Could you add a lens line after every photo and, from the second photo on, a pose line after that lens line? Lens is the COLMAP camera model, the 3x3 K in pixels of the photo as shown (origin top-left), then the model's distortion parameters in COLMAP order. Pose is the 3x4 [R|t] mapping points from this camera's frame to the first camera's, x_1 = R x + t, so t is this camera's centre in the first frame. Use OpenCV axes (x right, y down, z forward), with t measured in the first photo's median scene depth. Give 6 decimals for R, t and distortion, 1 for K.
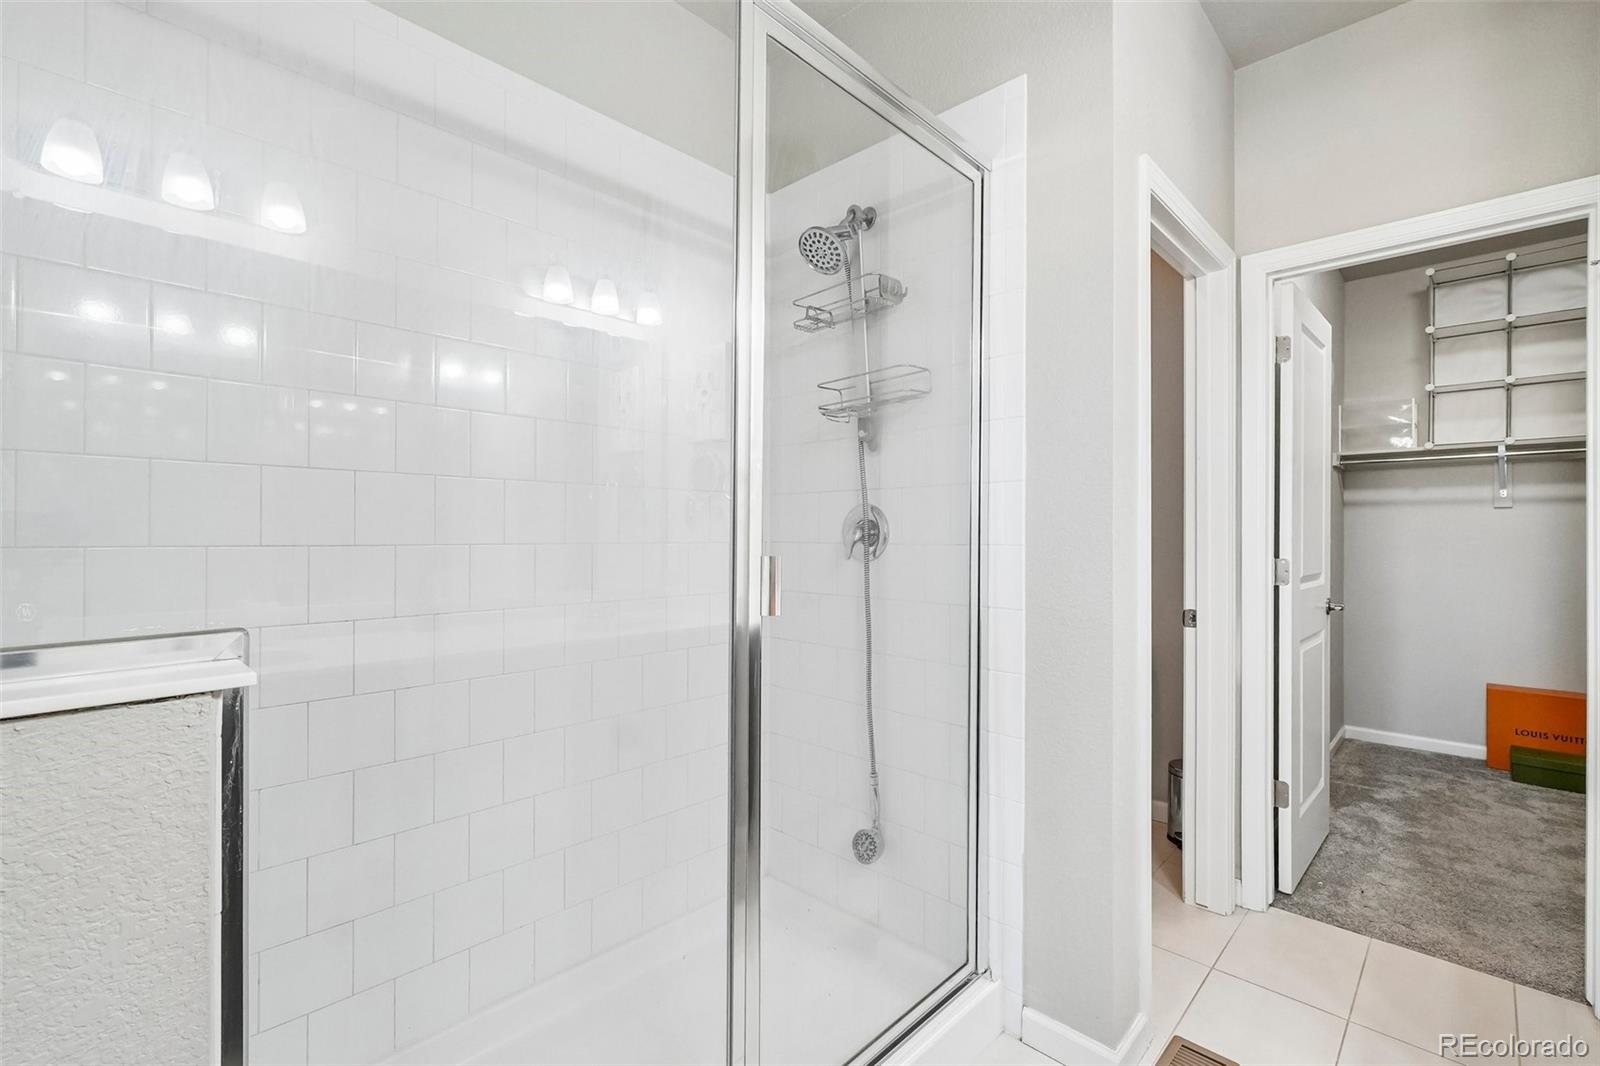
lens RADIAL K [[700.3, 0, 818.5], [0, 700.3, 527.4], [0, 0, 1]] dist [-0.007976, 0.003644]
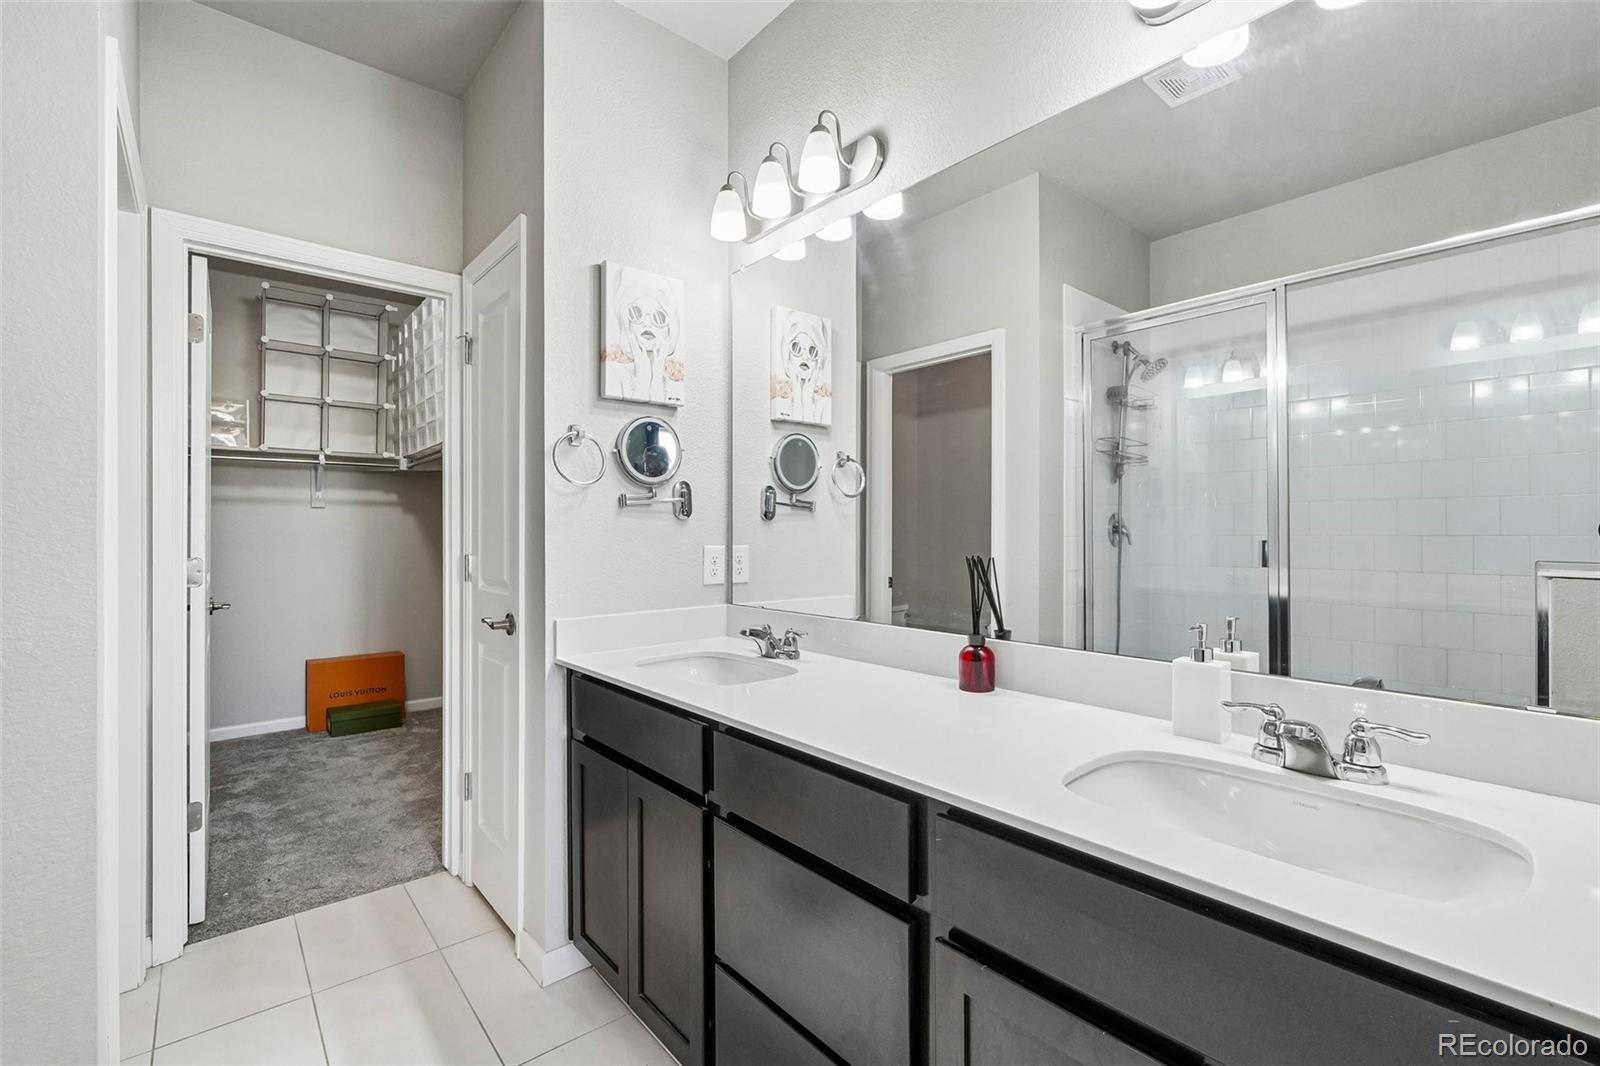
lens RADIAL K [[700.3, 0, 784.6], [0, 700.3, 533.6], [0, 0, 1]] dist [-0.007976, 0.003644]
pose [[0.121902, -0.007377, 0.992515, -0.101842], [-0.006188, 0.999947, 0.008192, 0.000420], [-0.992523, -0.007141, 0.121850, 0.092751]]
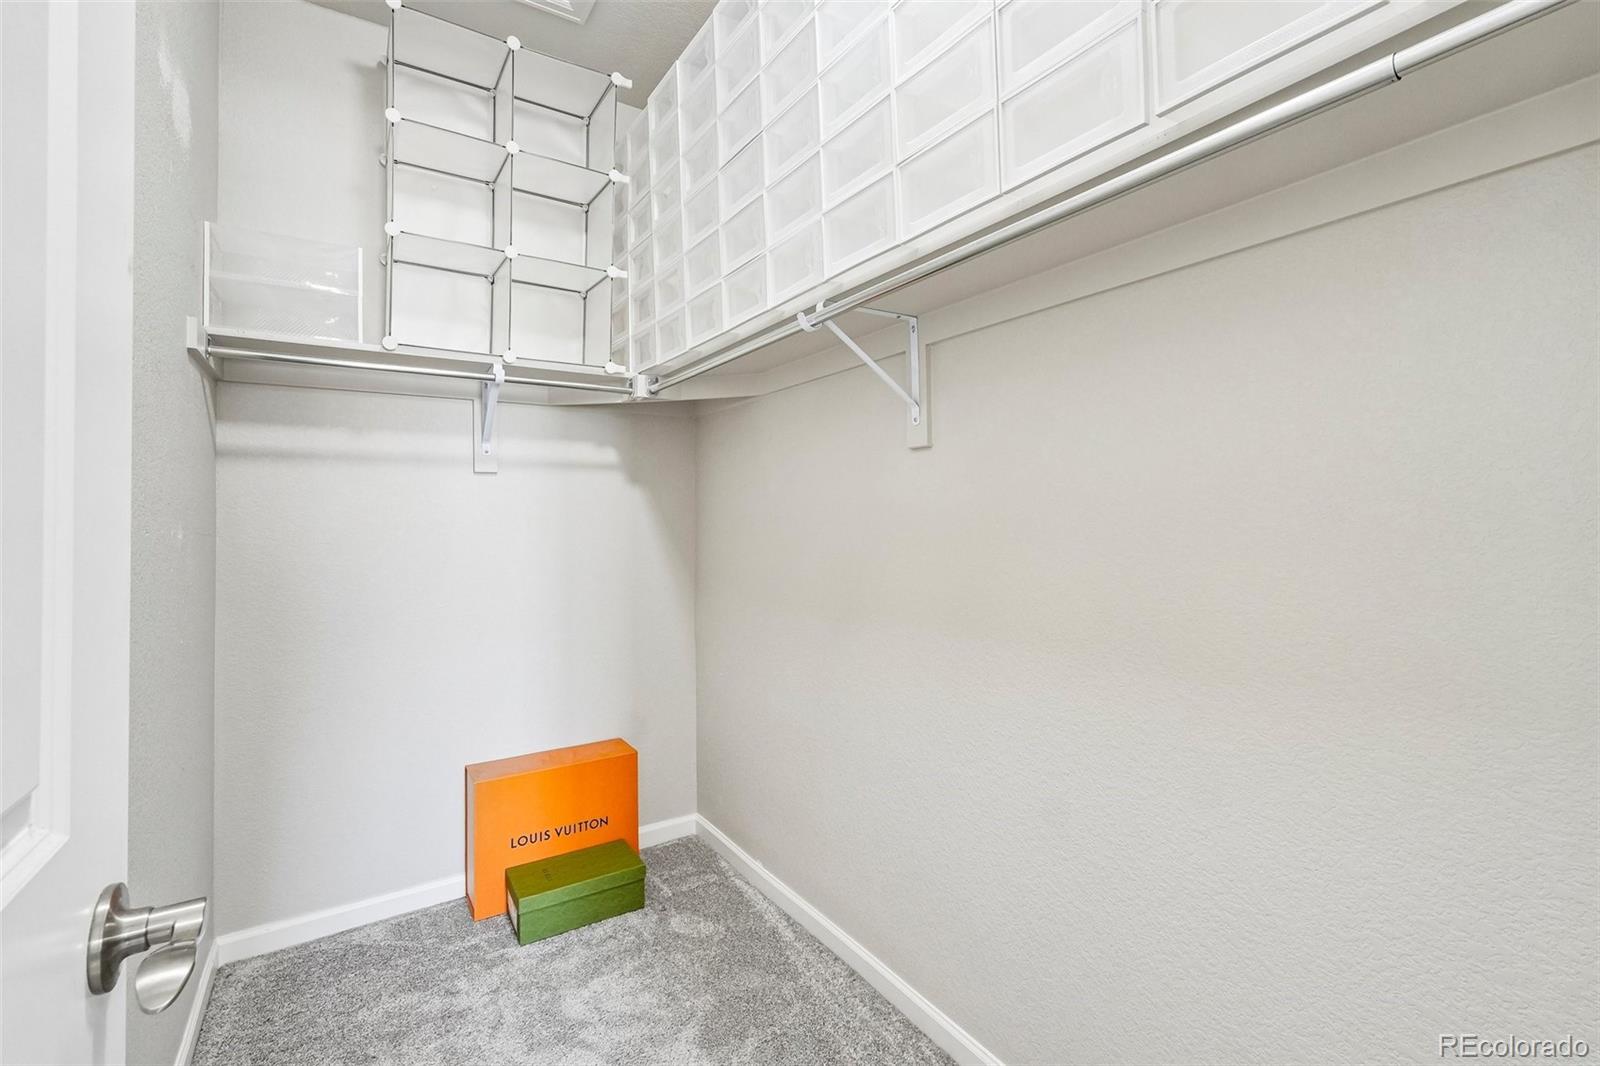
lens RADIAL K [[700.3, 0, 791.0], [0, 700.3, 509.5], [0, 0, 1]] dist [-0.007976, 0.003644]
pose [[0.241464, -0.000702, 0.970410, 0.529733], [-0.001423, 0.999998, 0.001077, 0.003288], [-0.970409, -0.001641, 0.241462, 0.695330]]
